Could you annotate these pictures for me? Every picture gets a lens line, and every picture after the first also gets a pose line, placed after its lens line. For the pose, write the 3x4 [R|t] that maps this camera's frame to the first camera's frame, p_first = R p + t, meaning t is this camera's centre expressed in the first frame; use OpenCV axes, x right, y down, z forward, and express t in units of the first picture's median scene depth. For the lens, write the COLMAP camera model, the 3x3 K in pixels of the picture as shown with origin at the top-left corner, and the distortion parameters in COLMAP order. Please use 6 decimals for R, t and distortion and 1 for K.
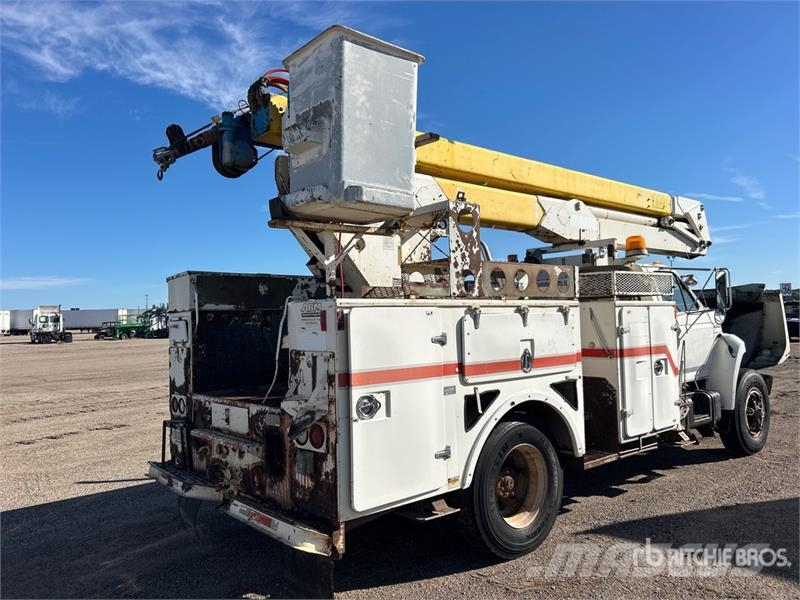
lens RADIAL K [[603.0, 0, 399.3], [0, 603.0, 303.7], [0, 0, 1]] dist [0.046450, -0.042572]
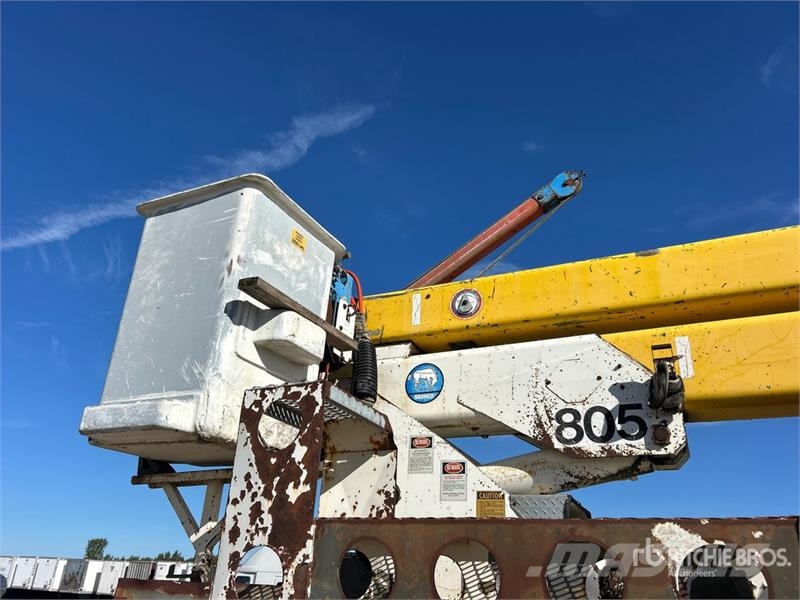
lens RADIAL K [[603.0, 0, 395.5], [0, 603.0, 301.6], [0, 0, 1]] dist [0.046450, -0.042572]
pose [[0.419691, -0.353733, -0.835903, 0.485337], [-0.026347, 0.915799, -0.400771, -0.040124], [0.907285, 0.190224, 0.375032, 0.793217]]
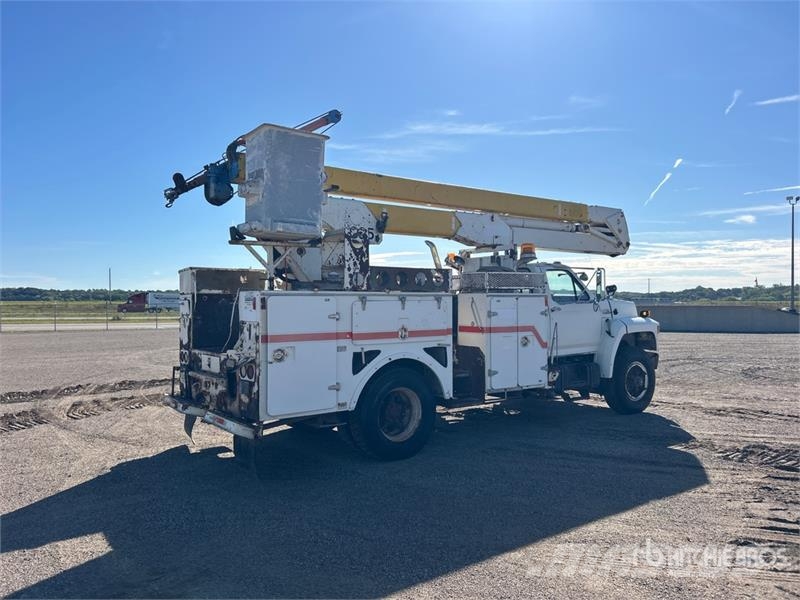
lens RADIAL K [[603.0, 0, 402.3], [0, 603.0, 307.7], [0, 0, 1]] dist [0.046450, -0.042572]
pose [[0.996793, 0.023447, -0.076507, 0.308886], [-0.020332, 0.998942, 0.041246, -0.028183], [0.077393, -0.039558, 0.996216, -0.480595]]
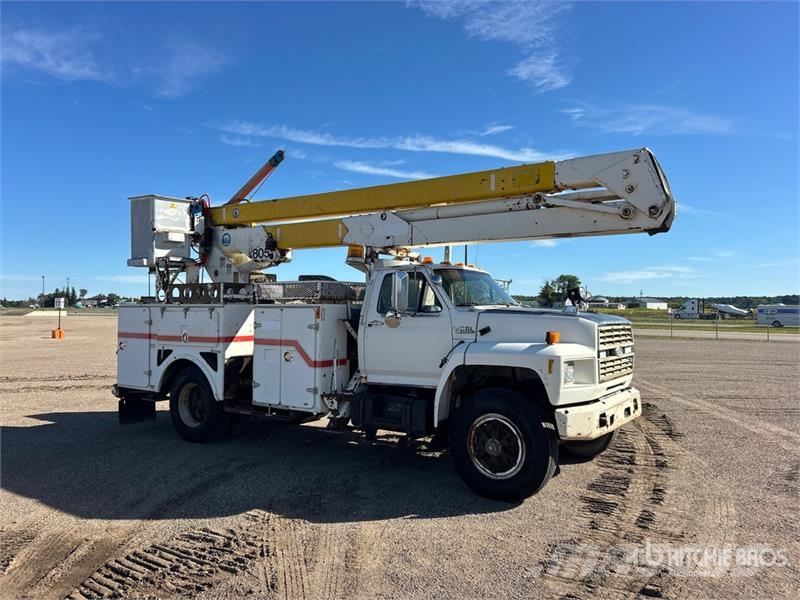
lens RADIAL K [[603.0, 0, 405.7], [0, 603.0, 301.2], [0, 0, 1]] dist [0.046450, -0.042572]
pose [[0.272220, 0.014499, -0.962126, 2.085437], [0.018376, 0.999626, 0.020264, -0.038780], [0.962060, -0.023196, 0.271851, 1.100948]]
